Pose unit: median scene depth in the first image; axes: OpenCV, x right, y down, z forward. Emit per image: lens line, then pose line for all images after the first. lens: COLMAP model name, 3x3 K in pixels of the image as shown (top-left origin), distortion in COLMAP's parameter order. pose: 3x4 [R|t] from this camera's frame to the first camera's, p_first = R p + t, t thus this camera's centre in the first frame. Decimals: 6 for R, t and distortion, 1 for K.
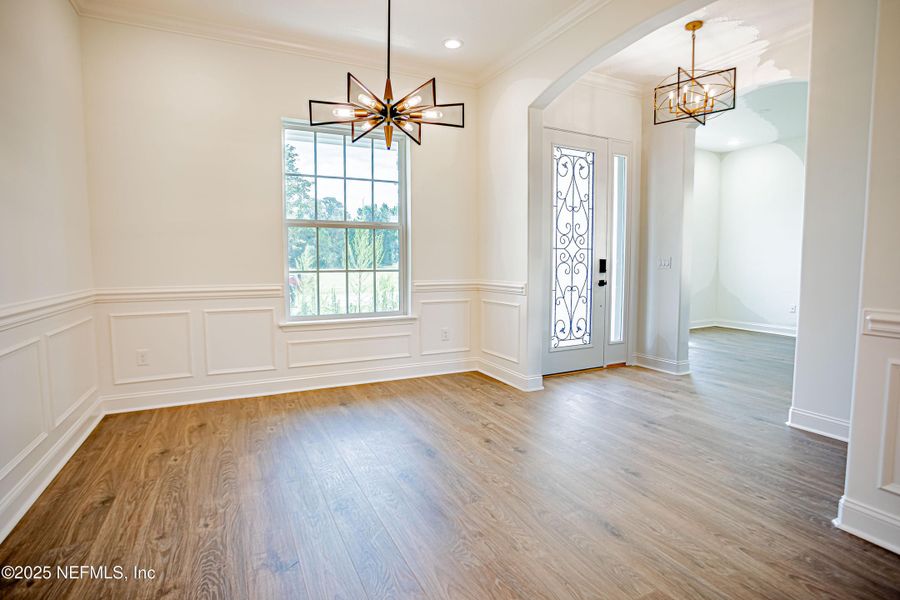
lens RADIAL K [[456.4, 0, 450.0], [0, 456.4, 300.0], [0, 0, 1]] dist [-0.049208, 0.001158]
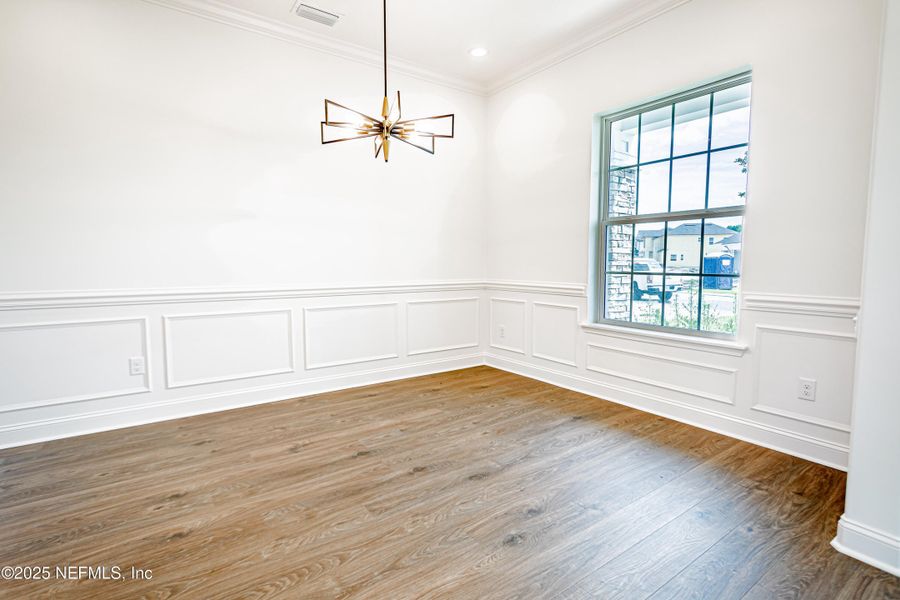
lens RADIAL K [[438.9, 0, 450.0], [0, 438.9, 300.0], [0, 0, 1]] dist [0.000572, -0.000443]
pose [[0.146750, 0.087405, -0.985304, 0.714693], [-0.079811, 0.993887, 0.076279, -0.066571], [0.985949, 0.067444, 0.152829, 0.732639]]
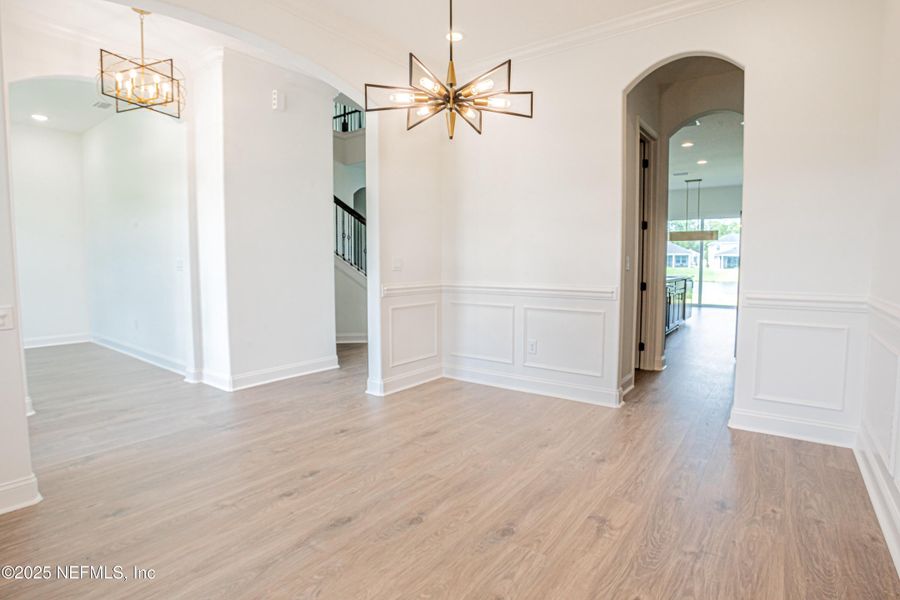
lens RADIAL K [[450.3, 0, 450.0], [0, 450.3, 300.0], [0, 0, 1]] dist [-0.063408, 0.000032]
pose [[-0.449848, -0.071471, 0.890241, -0.688103], [0.074062, 0.990374, 0.116935, -0.089093], [-0.890029, 0.118536, -0.440225, 1.035055]]
